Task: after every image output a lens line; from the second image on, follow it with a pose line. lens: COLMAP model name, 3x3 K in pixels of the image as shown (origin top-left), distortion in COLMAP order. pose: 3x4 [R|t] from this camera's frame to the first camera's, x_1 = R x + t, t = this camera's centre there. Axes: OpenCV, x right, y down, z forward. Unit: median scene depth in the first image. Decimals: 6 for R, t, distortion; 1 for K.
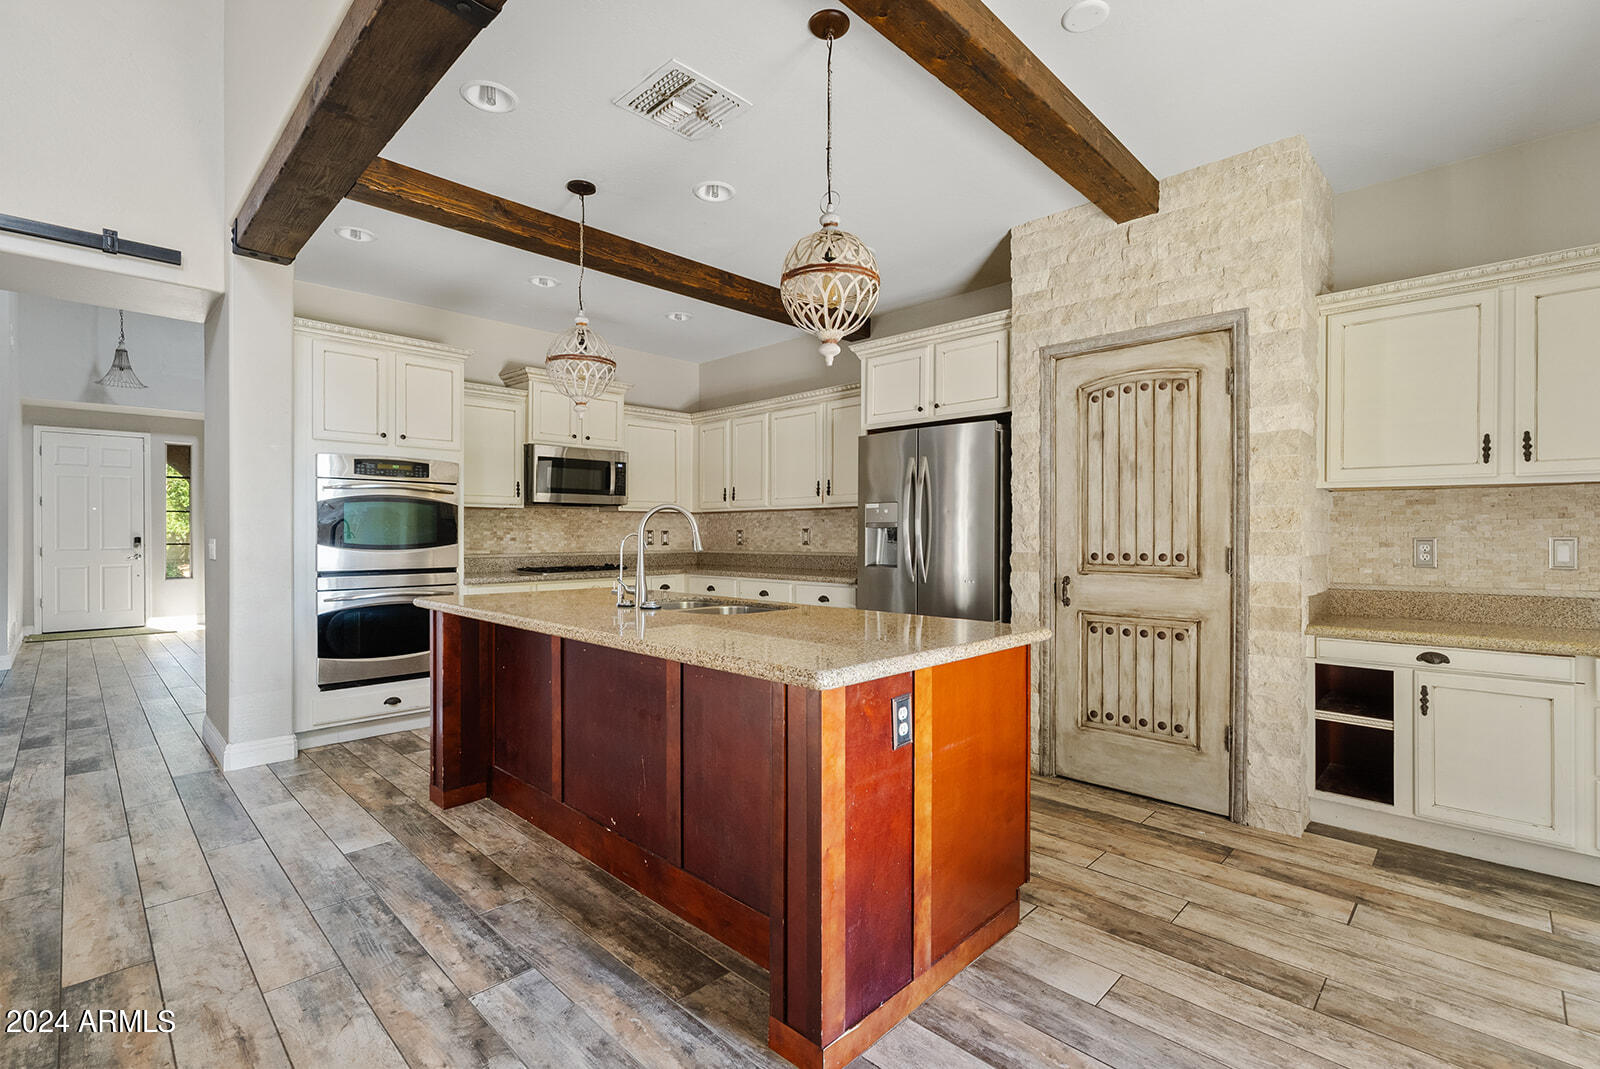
lens RADIAL K [[721.2, 0, 788.7], [0, 721.2, 529.5], [0, 0, 1]] dist [-0.003765, 0.001697]
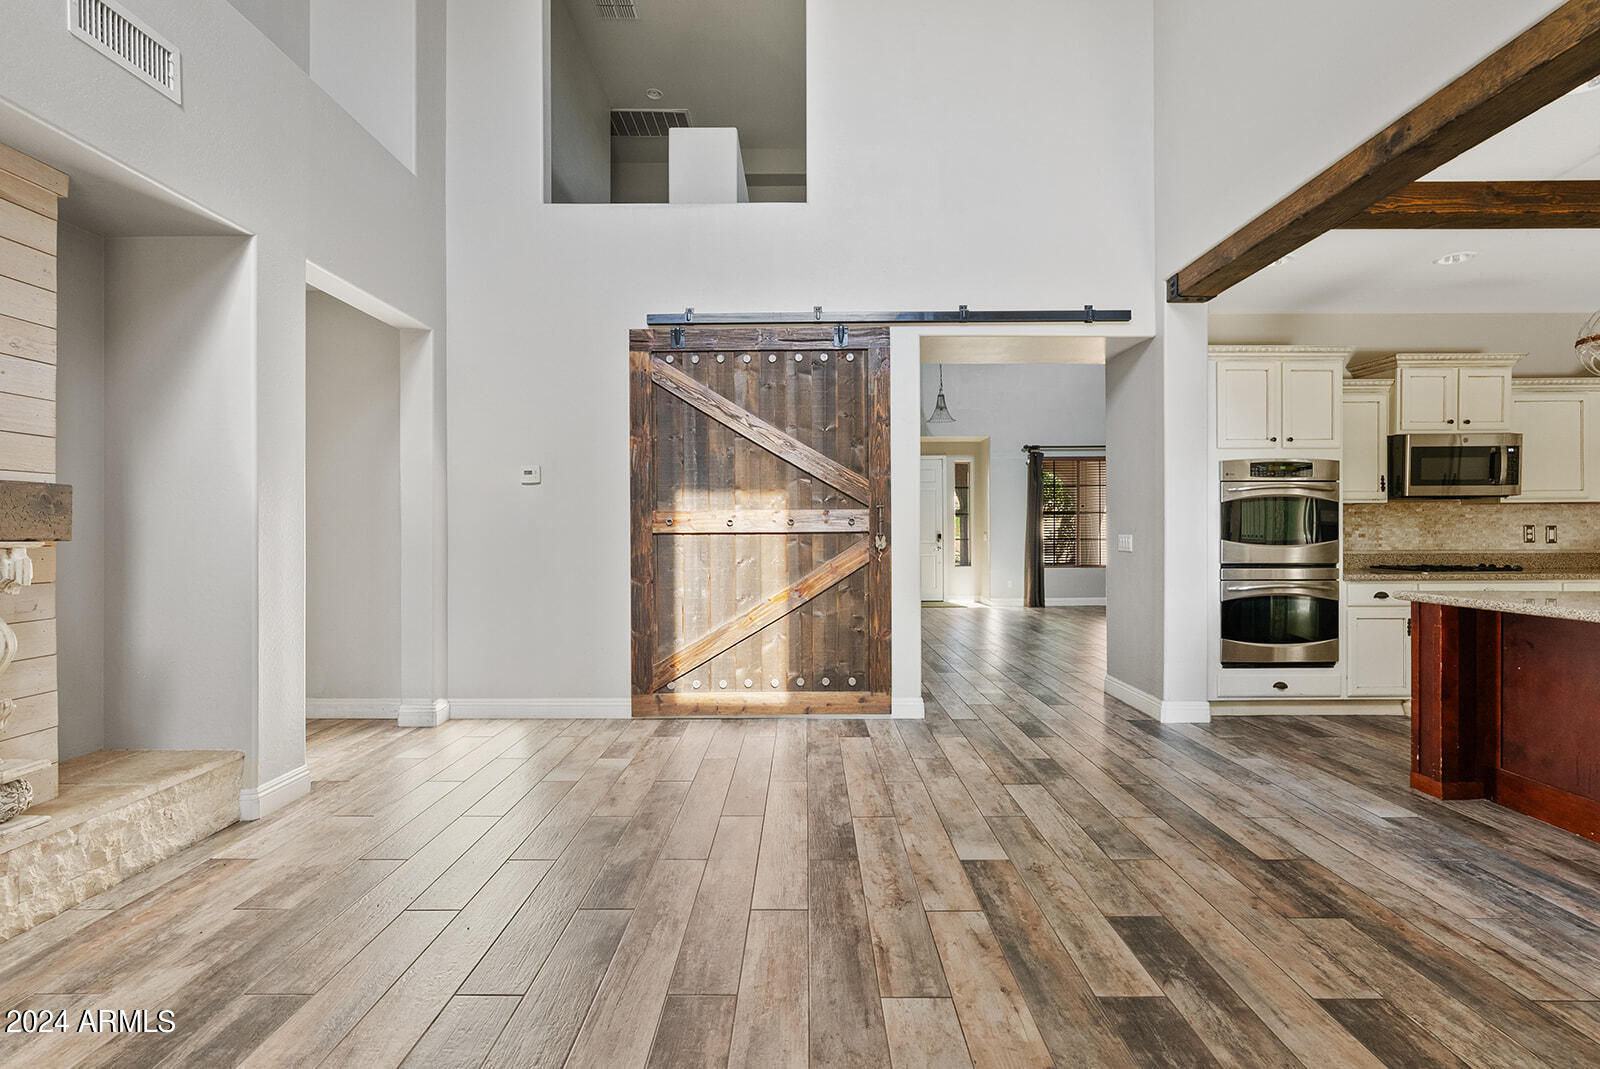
lens RADIAL K [[721.2, 0, 788.7], [0, 721.2, 529.5], [0, 0, 1]] dist [-0.003765, 0.001697]
pose [[0.703995, -0.004829, -0.710189, -0.303483], [0.007785, 0.999969, 0.000917, -0.001847], [0.710163, -0.006174, 0.704011, -0.280111]]
